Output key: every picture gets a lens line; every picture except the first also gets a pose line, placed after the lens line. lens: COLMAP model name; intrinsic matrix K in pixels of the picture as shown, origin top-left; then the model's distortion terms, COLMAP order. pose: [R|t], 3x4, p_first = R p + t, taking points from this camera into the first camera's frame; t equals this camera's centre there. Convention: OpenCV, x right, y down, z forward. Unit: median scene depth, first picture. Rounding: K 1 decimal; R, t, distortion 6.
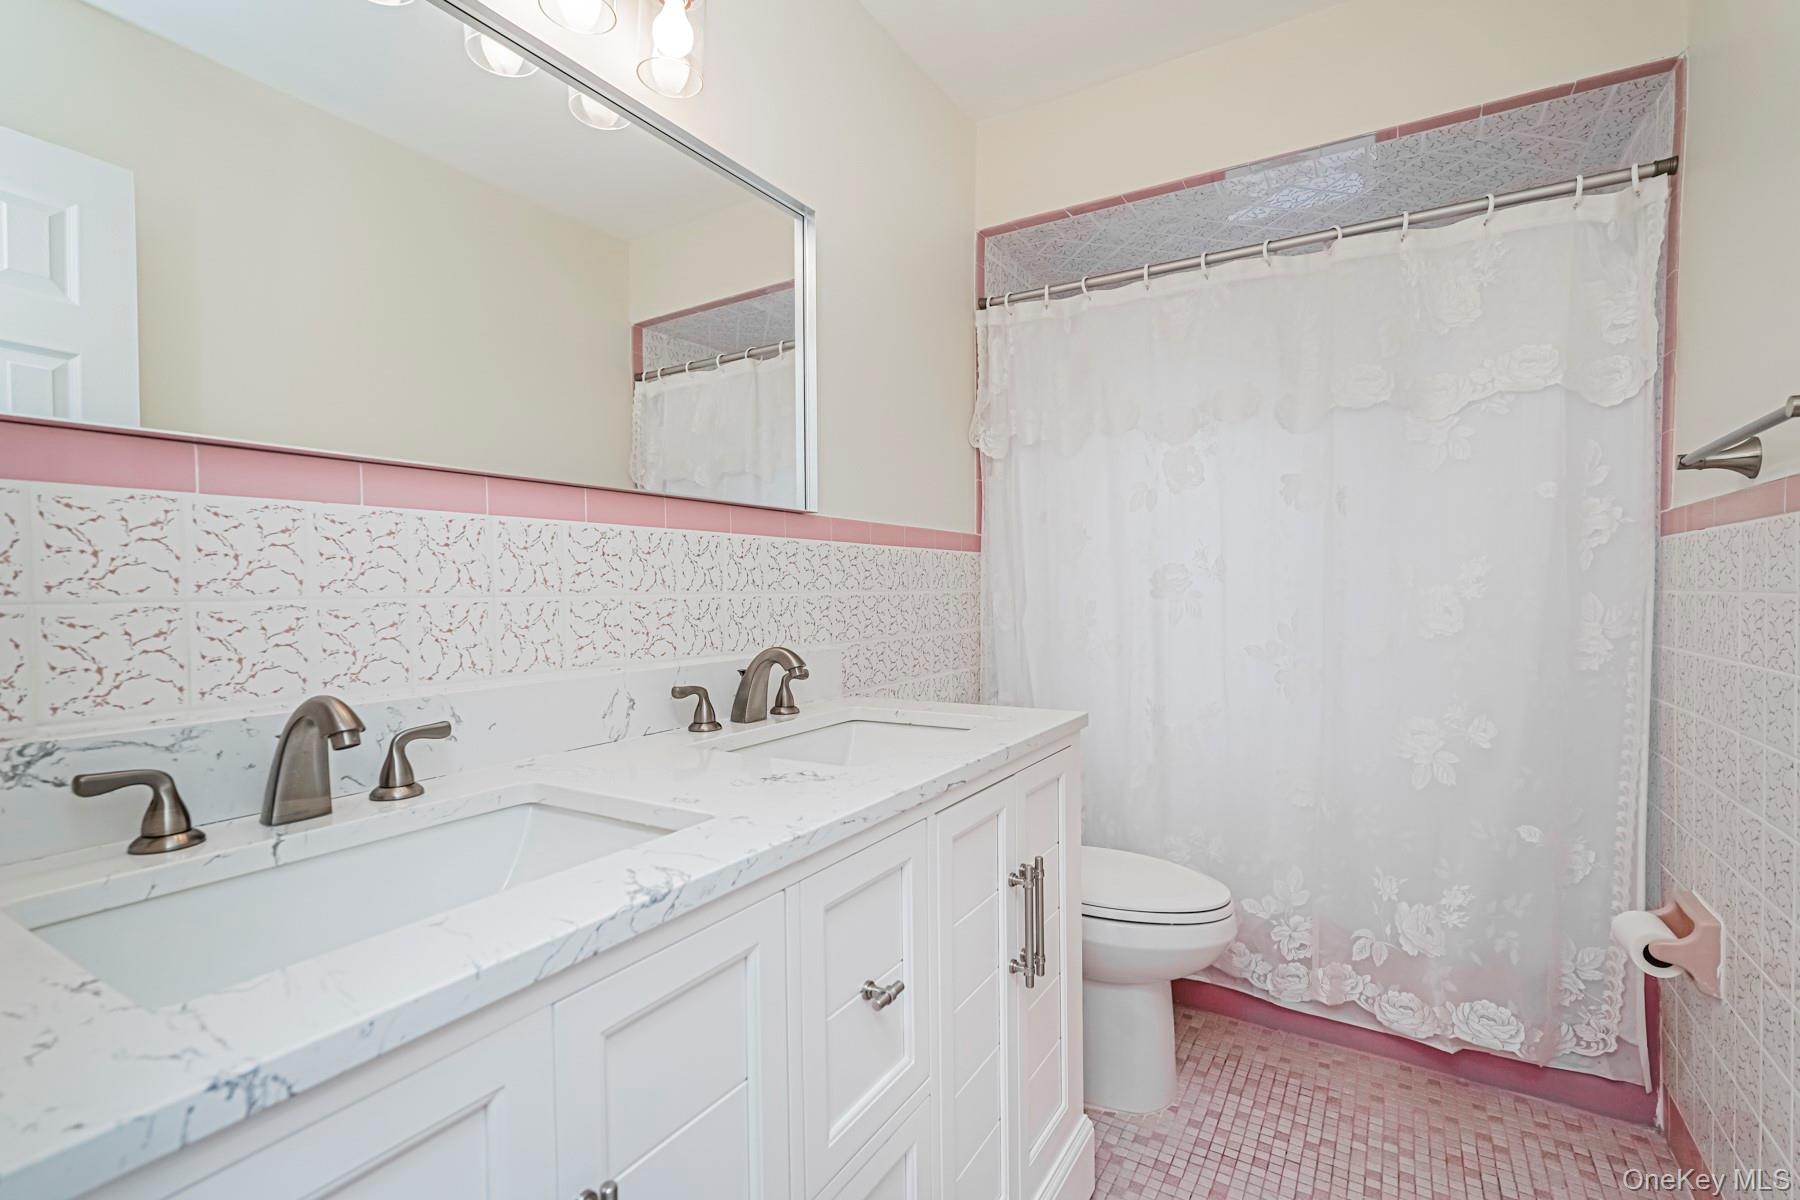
lens RADIAL K [[823.7, 0, 897.7], [0, 823.7, 609.7], [0, 0, 1]] dist [-0.014472, 0.007967]
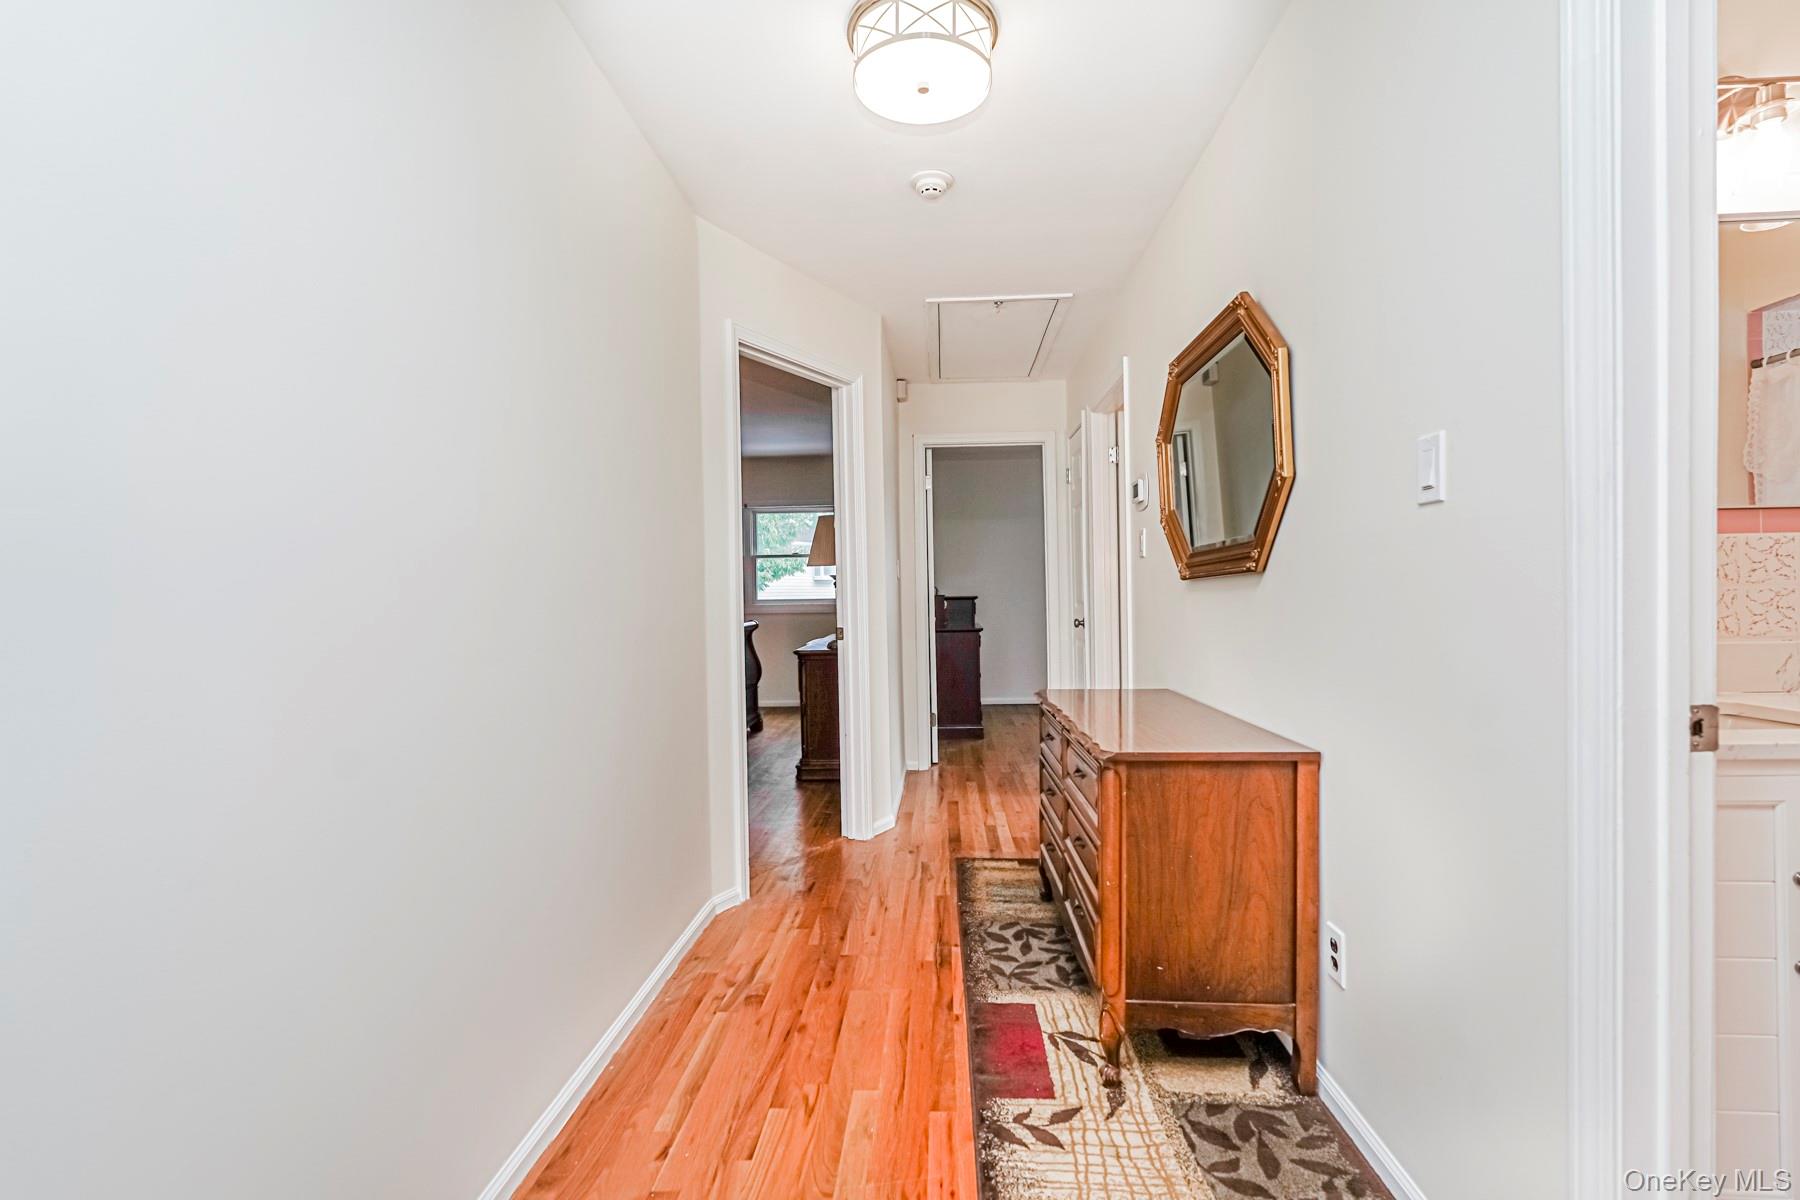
lens RADIAL K [[823.7, 0, 902.1], [0, 823.7, 601.1], [0, 0, 1]] dist [-0.014472, 0.007967]
pose [[0.482230, 0.011188, -0.875973, 0.085562], [-0.011458, 0.999913, 0.006464, 0.010600], [0.875970, 0.006920, 0.482317, -0.593689]]
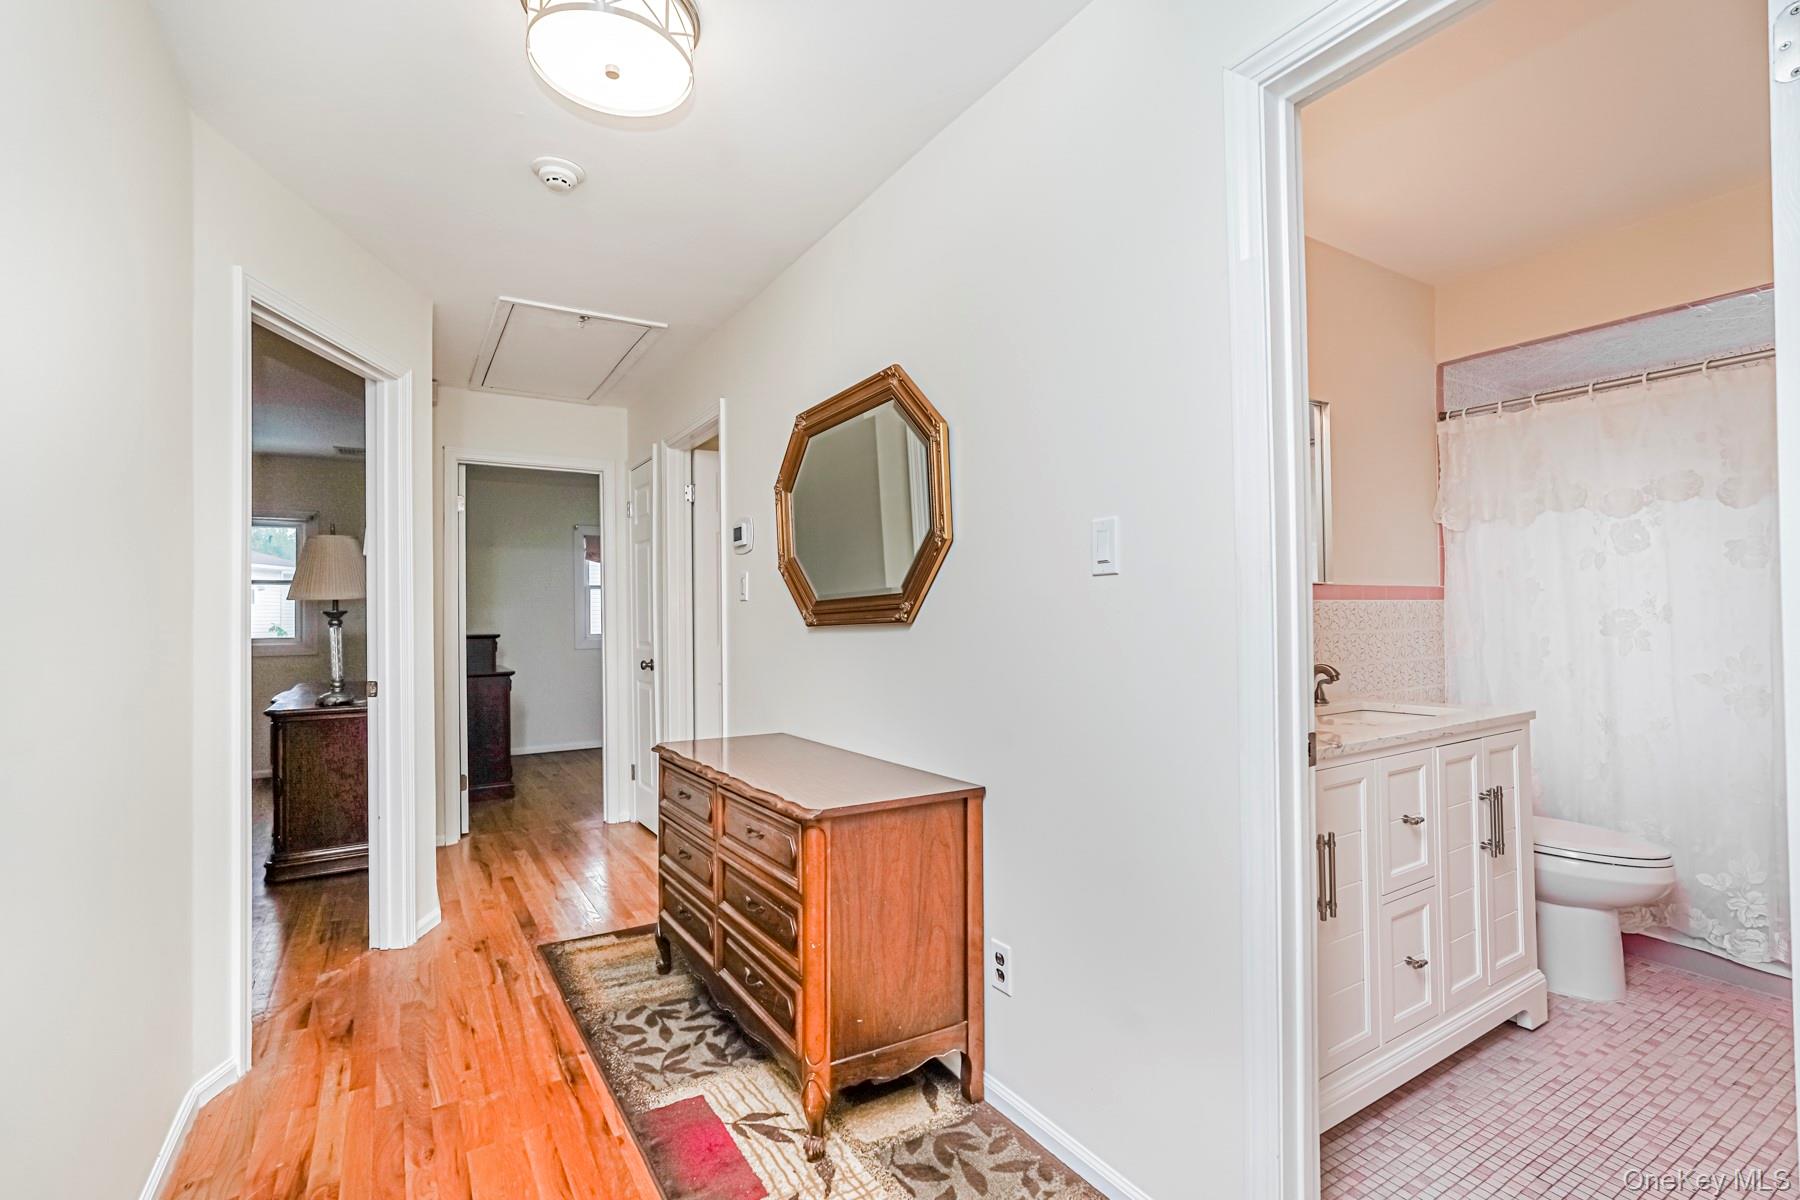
lens RADIAL K [[823.7, 0, 897.2], [0, 823.7, 602.2], [0, 0, 1]] dist [-0.014472, 0.007967]
pose [[0.894737, -0.009225, -0.446498, -0.120551], [-0.007643, 0.999324, -0.035962, -0.012649], [0.446528, 0.035589, 0.894062, -0.716071]]
